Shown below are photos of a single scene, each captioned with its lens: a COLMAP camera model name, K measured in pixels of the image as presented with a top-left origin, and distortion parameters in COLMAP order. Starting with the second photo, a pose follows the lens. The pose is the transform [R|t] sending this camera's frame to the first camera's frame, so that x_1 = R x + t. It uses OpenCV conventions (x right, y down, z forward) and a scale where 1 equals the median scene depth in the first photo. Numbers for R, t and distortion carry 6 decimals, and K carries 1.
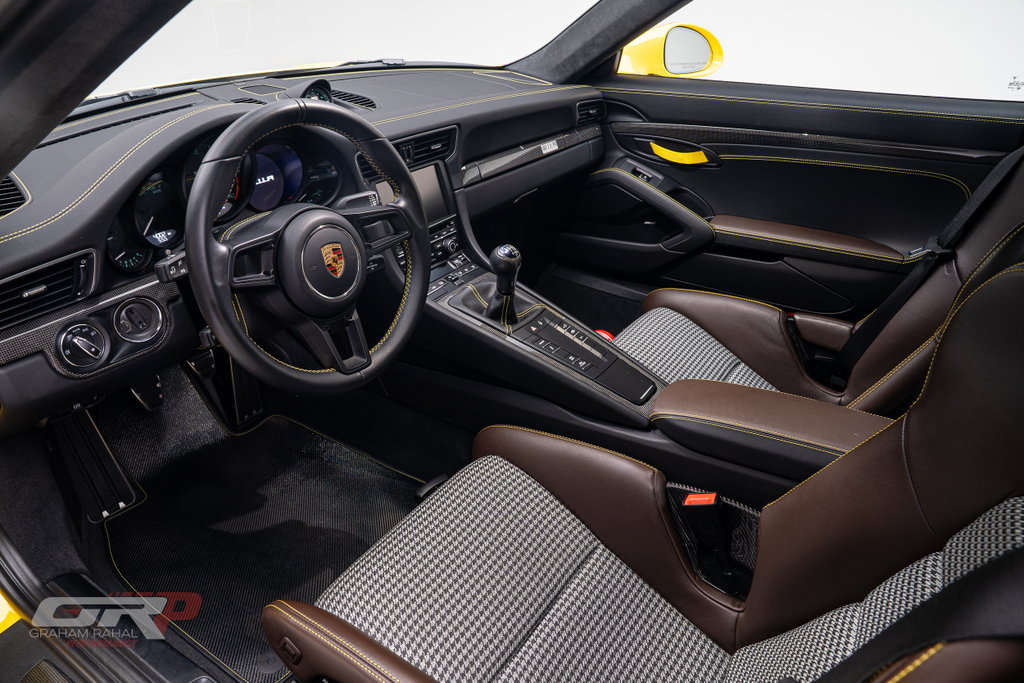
lens RADIAL K [[737.6, 0, 511.0], [0, 737.6, 338.3], [0, 0, 1]] dist [-0.065378, 0.001031]
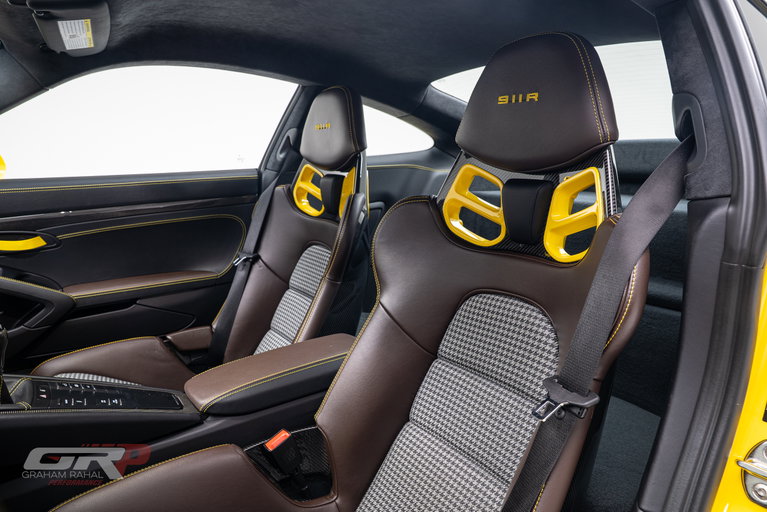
lens RADIAL K [[552.5, 0, 382.3], [0, 552.5, 256.3], [0, 0, 1]] dist [-0.065378, 0.001031]
pose [[0.399239, -0.173663, 0.900250, -0.361241], [0.425773, 0.904717, -0.014295, 0.018719], [-0.811988, 0.389009, 0.435140, 0.252551]]
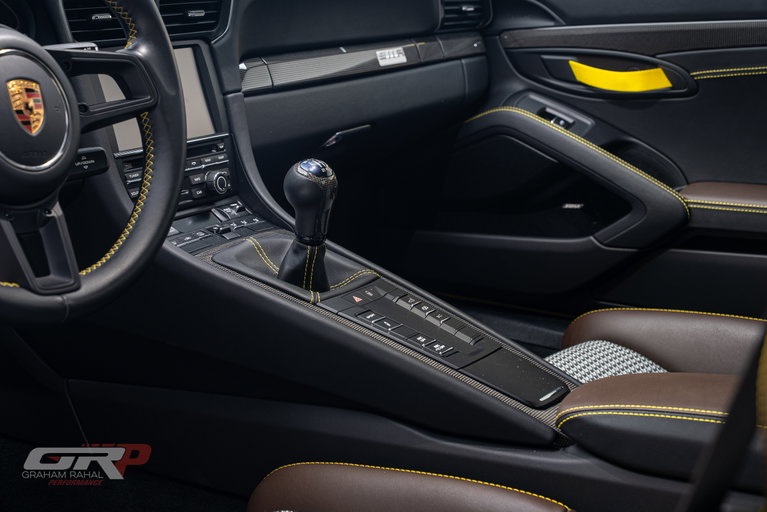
lens RADIAL K [[1558.4, 0, 379.3], [0, 1558.4, 258.8], [0, 0, 1]] dist [0.485851, 0.000000]
pose [[0.999683, 0.006504, 0.024336, 0.016280], [-0.000111, 0.967221, -0.253936, 0.251499], [-0.025189, 0.253853, 0.966915, -0.195126]]
